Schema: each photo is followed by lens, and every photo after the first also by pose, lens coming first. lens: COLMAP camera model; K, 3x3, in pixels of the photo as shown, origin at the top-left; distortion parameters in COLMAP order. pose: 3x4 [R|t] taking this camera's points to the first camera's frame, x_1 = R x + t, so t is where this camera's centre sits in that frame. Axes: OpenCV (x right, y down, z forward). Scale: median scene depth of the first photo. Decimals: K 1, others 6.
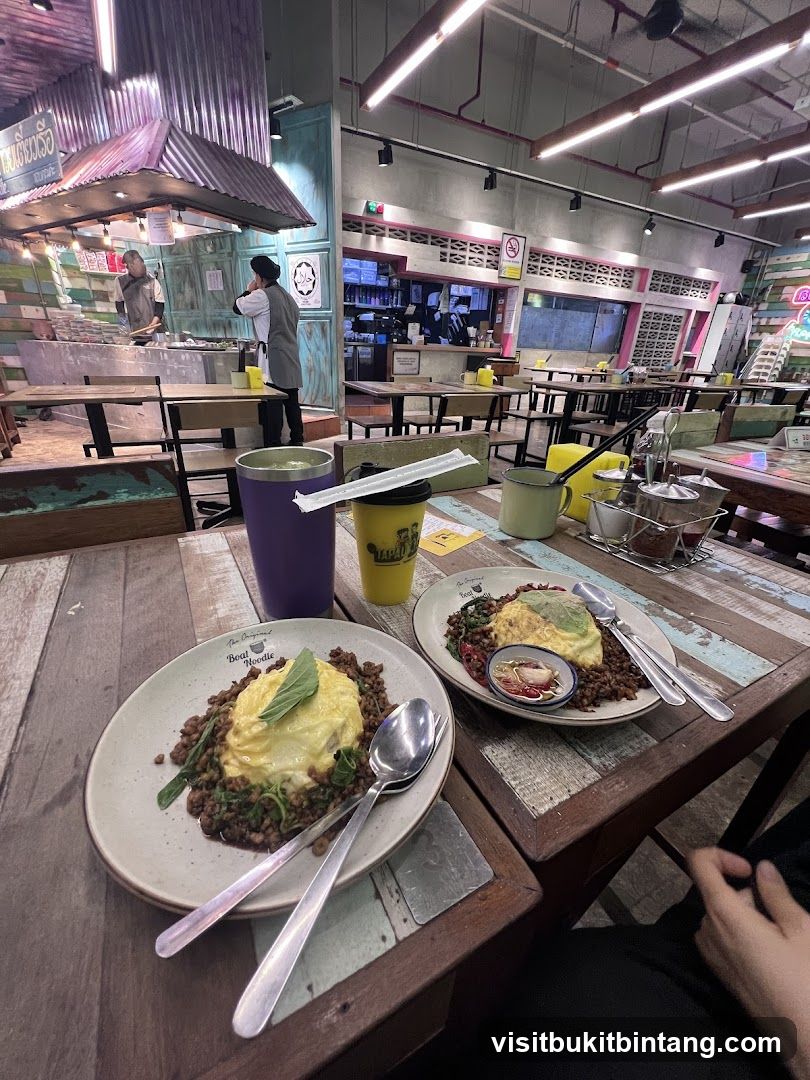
lens RADIAL K [[433.3, 0, 404.0], [0, 433.3, 536.9], [0, 0, 1]] dist [-0.001268, -0.000176]
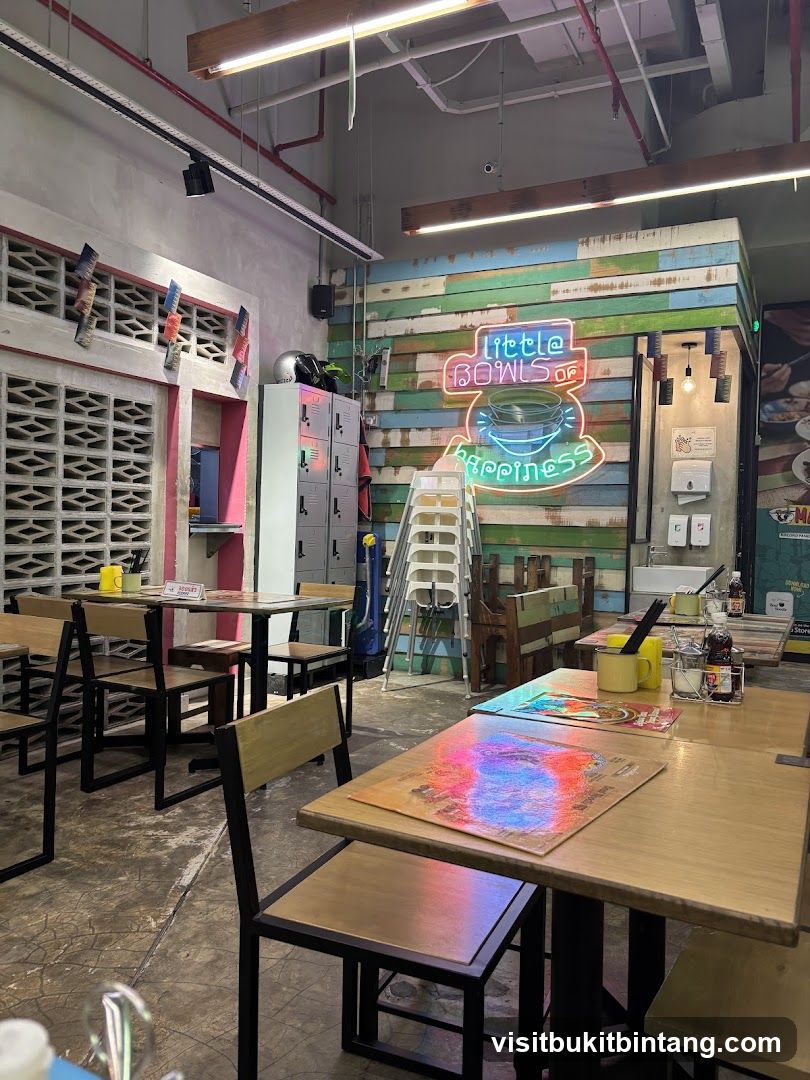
lens RADIAL K [[814.8, 0, 405.6], [0, 814.8, 536.3], [0, 0, 1]] dist [0.035441, 0.000878]
pose [[0.813144, -0.033491, 0.581098, 0.456272], [0.246882, 0.923936, -0.292218, -0.229712], [-0.527111, 0.381078, 0.759561, 0.528689]]
